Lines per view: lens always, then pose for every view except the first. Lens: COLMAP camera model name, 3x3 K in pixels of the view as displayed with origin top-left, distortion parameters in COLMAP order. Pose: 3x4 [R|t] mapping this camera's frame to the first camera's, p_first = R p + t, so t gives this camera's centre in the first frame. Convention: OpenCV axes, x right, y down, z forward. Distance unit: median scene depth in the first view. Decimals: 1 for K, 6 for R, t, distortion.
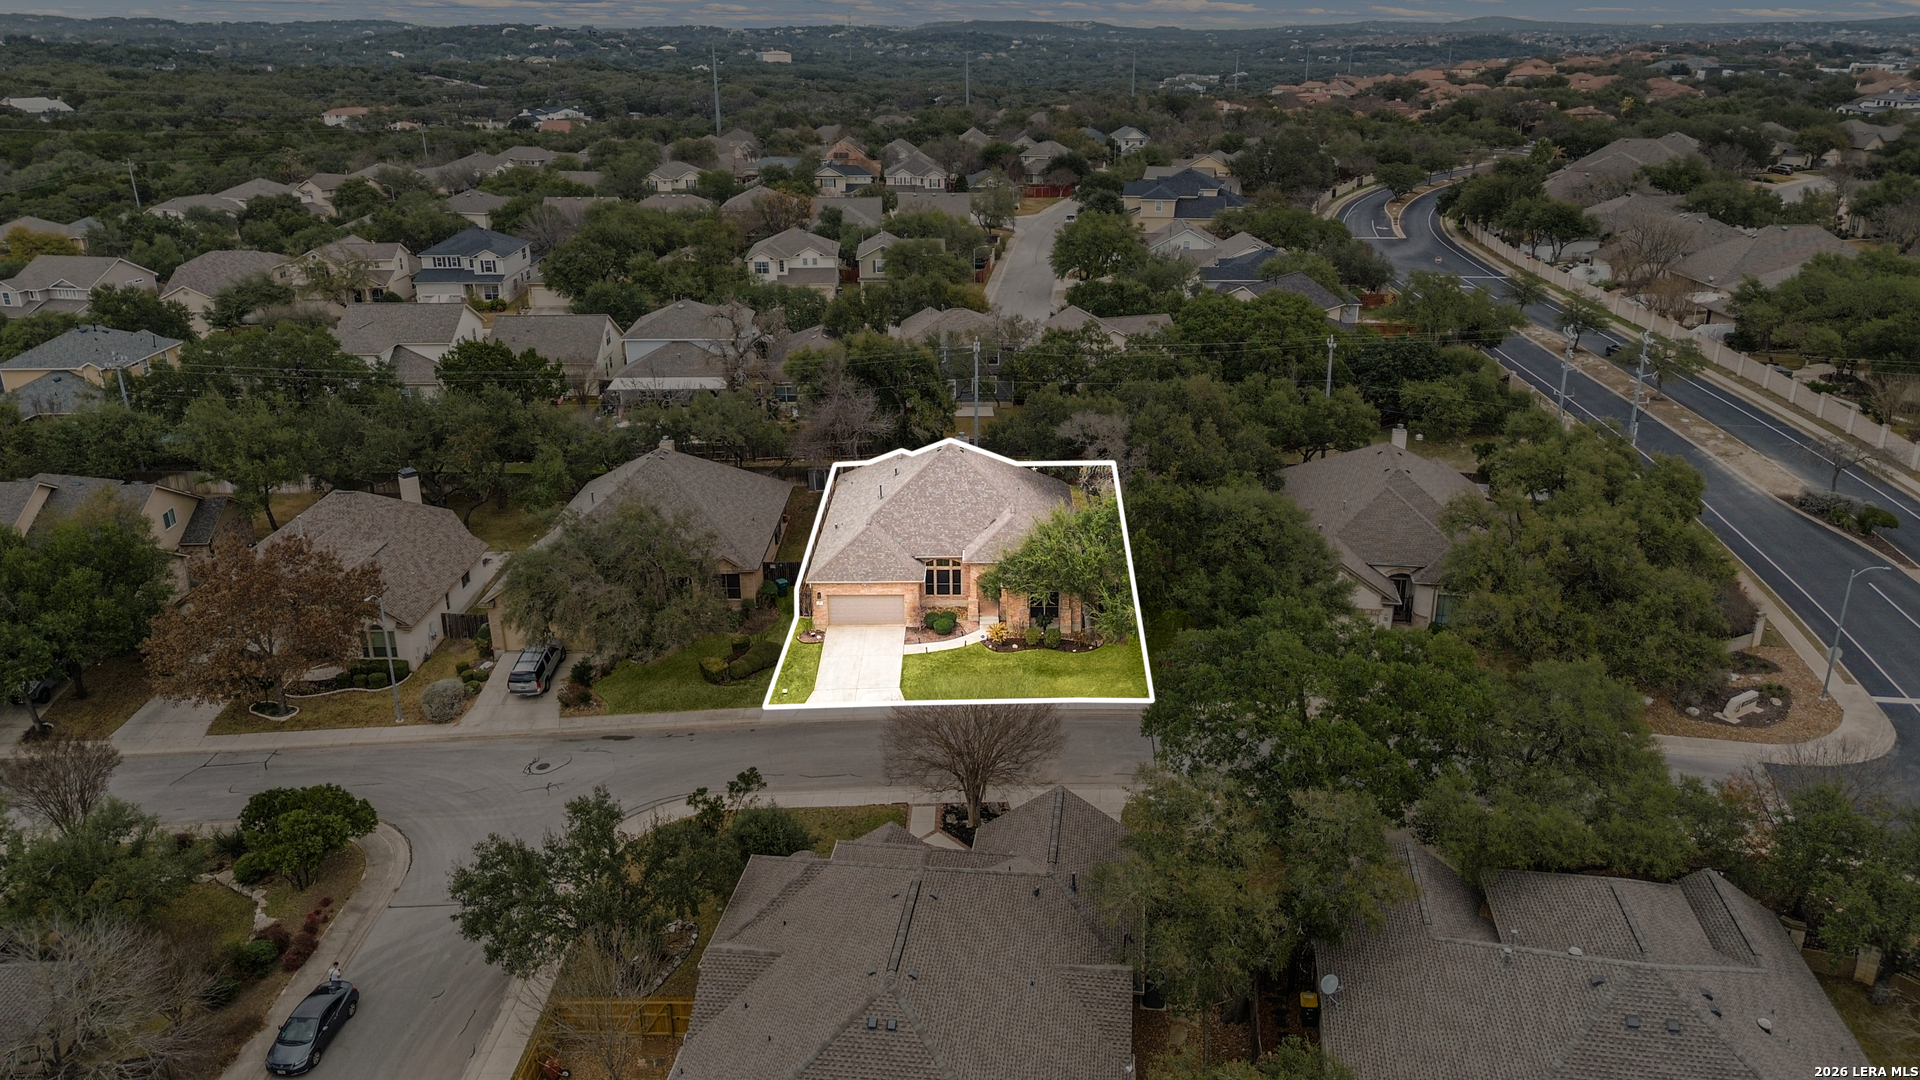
lens RADIAL K [[1515.1, 0, 960.0], [0, 1515.1, 540.0], [0, 0, 1]] dist [0.065114, -0.070500]
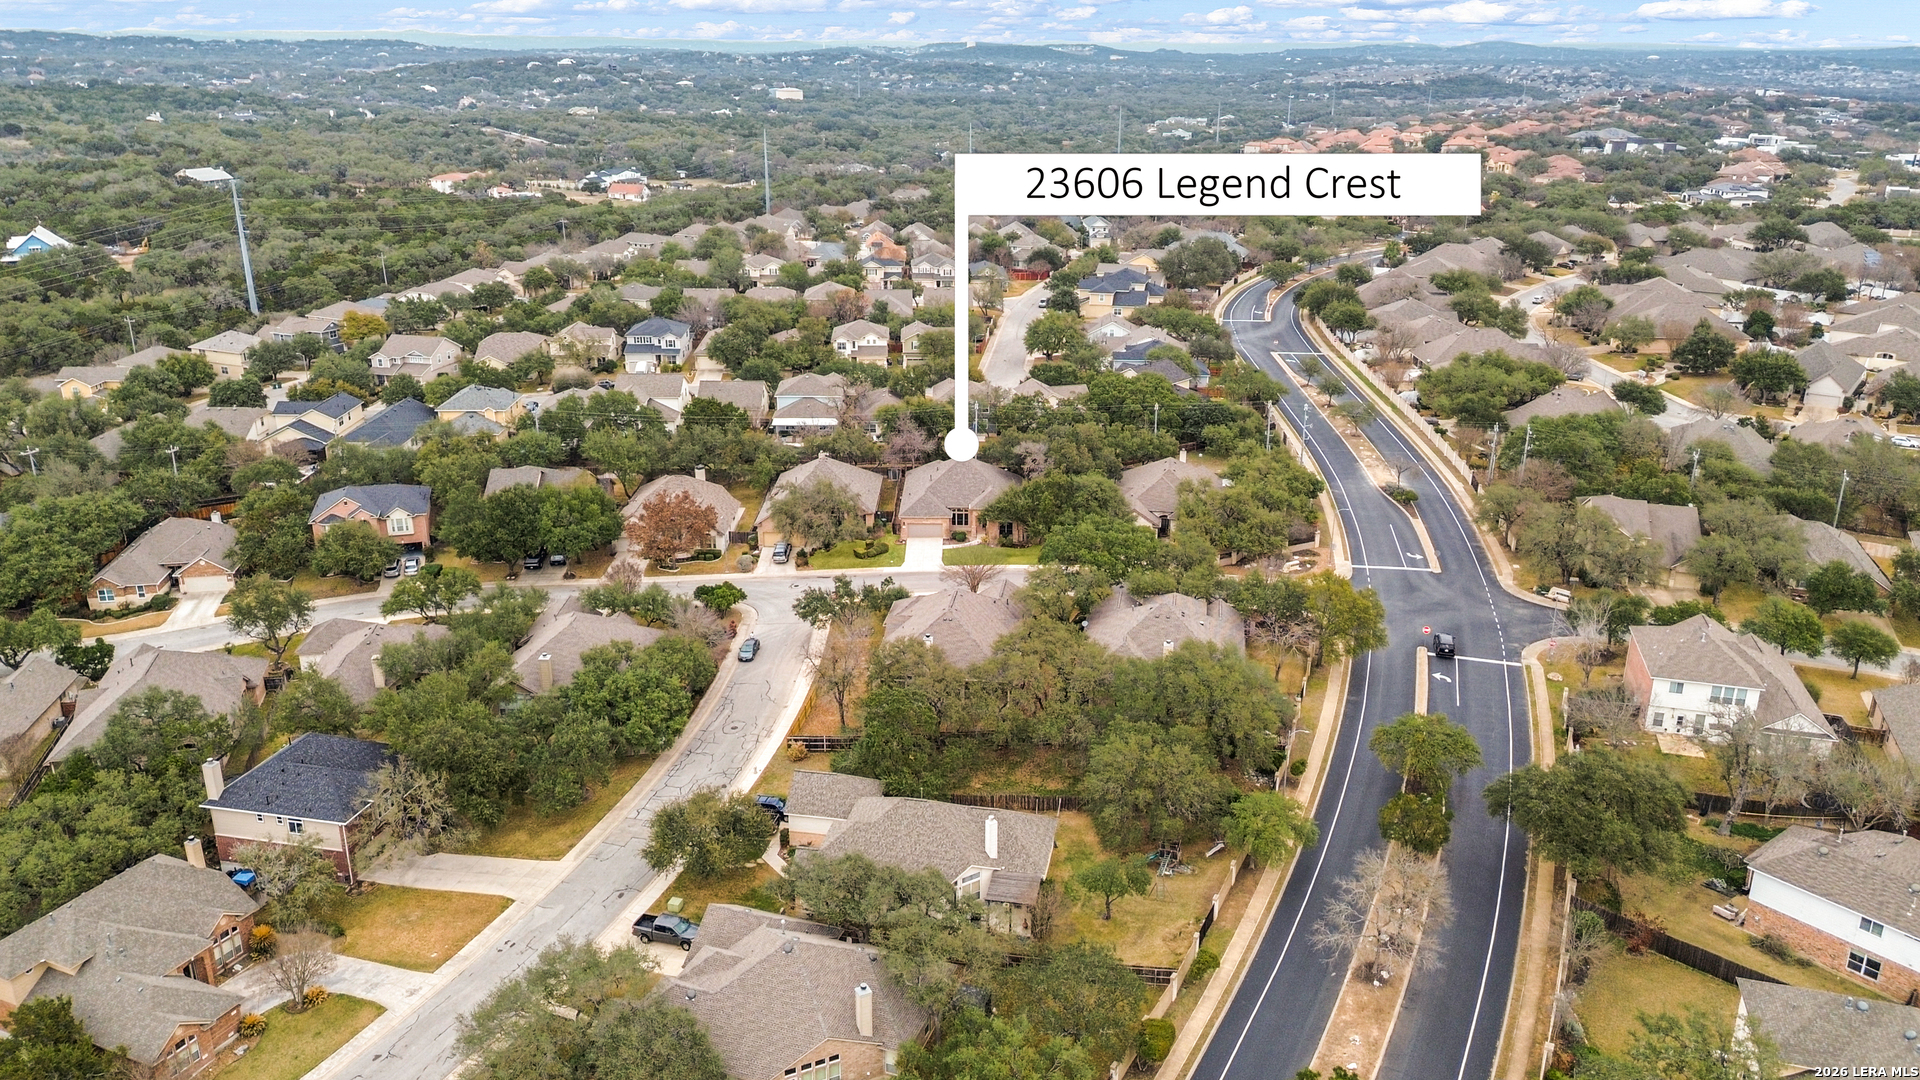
lens RADIAL K [[1515.1, 0, 960.0], [0, 1515.1, 540.0], [0, 0, 1]] dist [0.065114, -0.070500]
pose [[0.999946, 0.010310, 0.001588, -0.009686], [-0.010289, 0.999867, -0.012664, 0.057183], [-0.001718, 0.012647, 0.999919, -0.784719]]
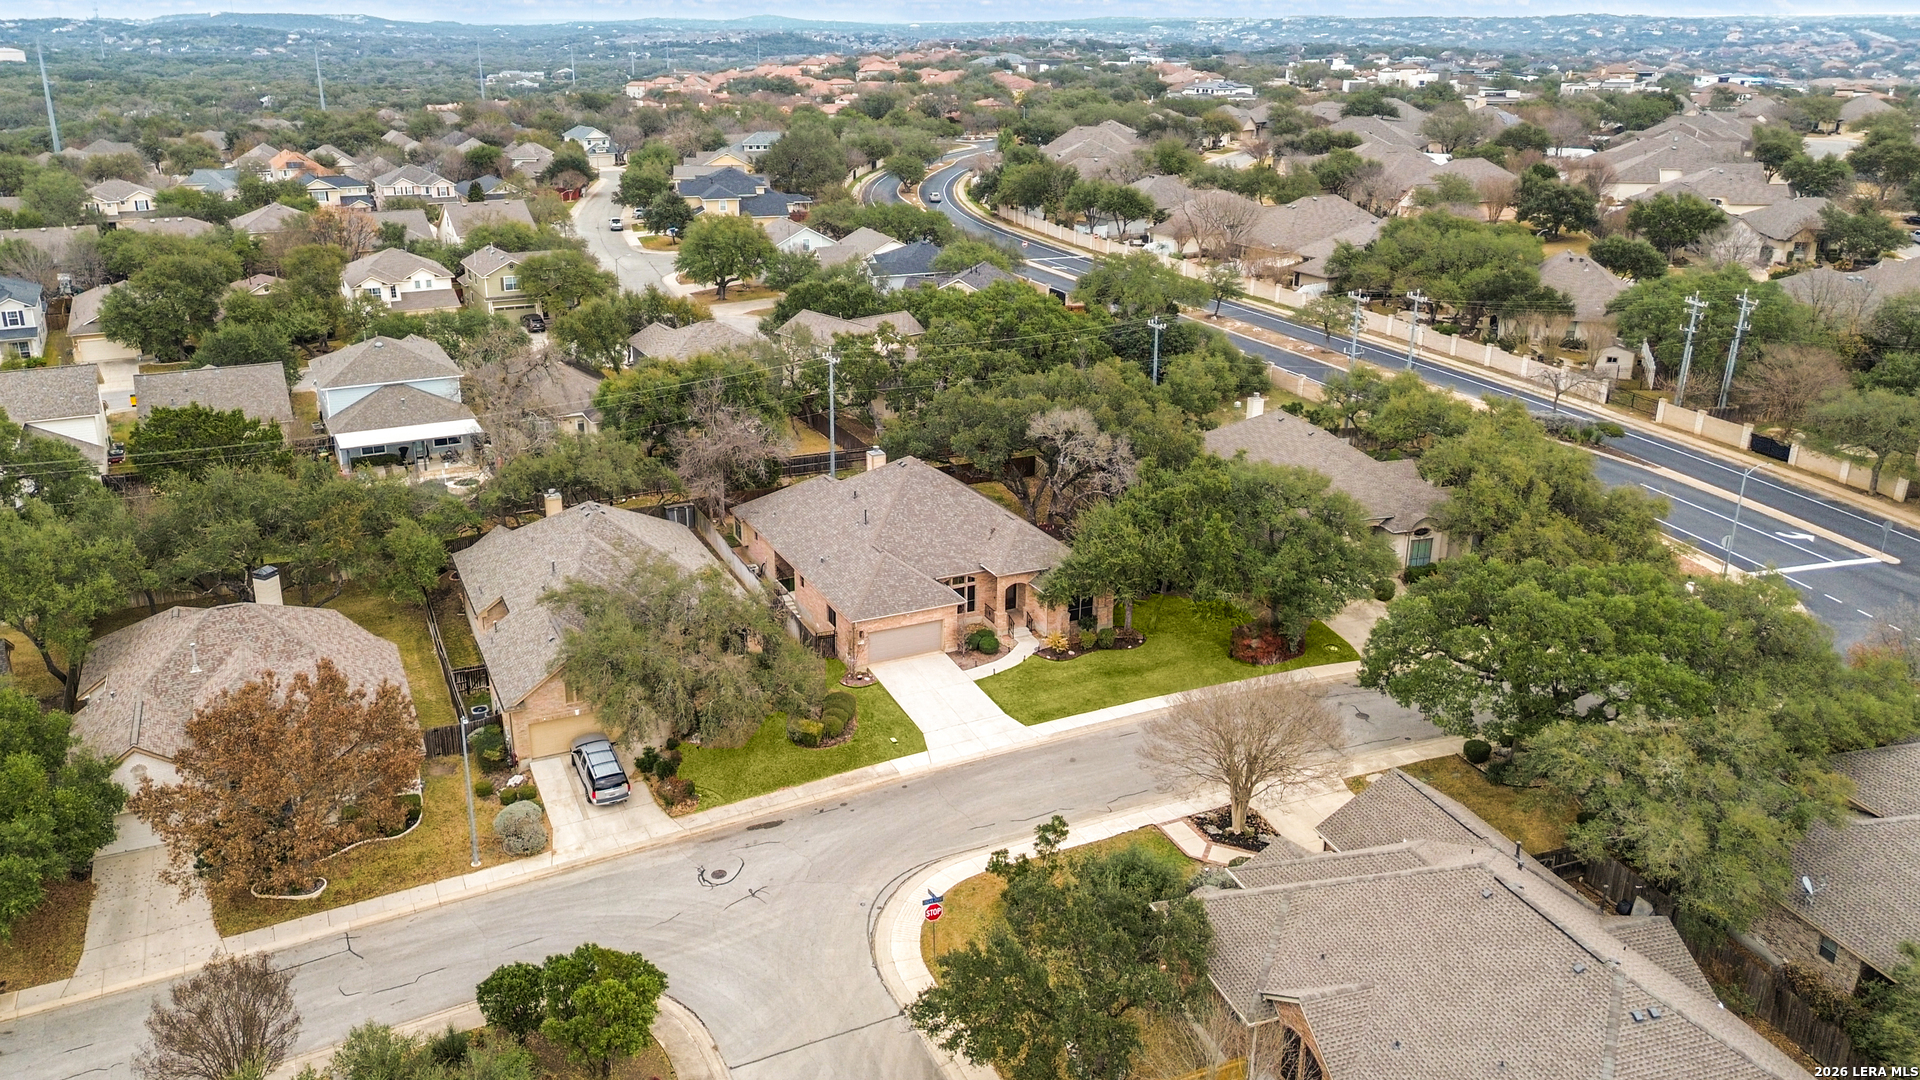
lens RADIAL K [[1515.1, 0, 960.0], [0, 1515.1, 540.0], [0, 0, 1]] dist [0.065114, -0.070500]
pose [[0.906736, -0.137508, 0.398649, -0.261483], [0.136591, 0.990147, 0.030856, -0.026813], [-0.398964, 0.026473, 0.916584, 0.080977]]
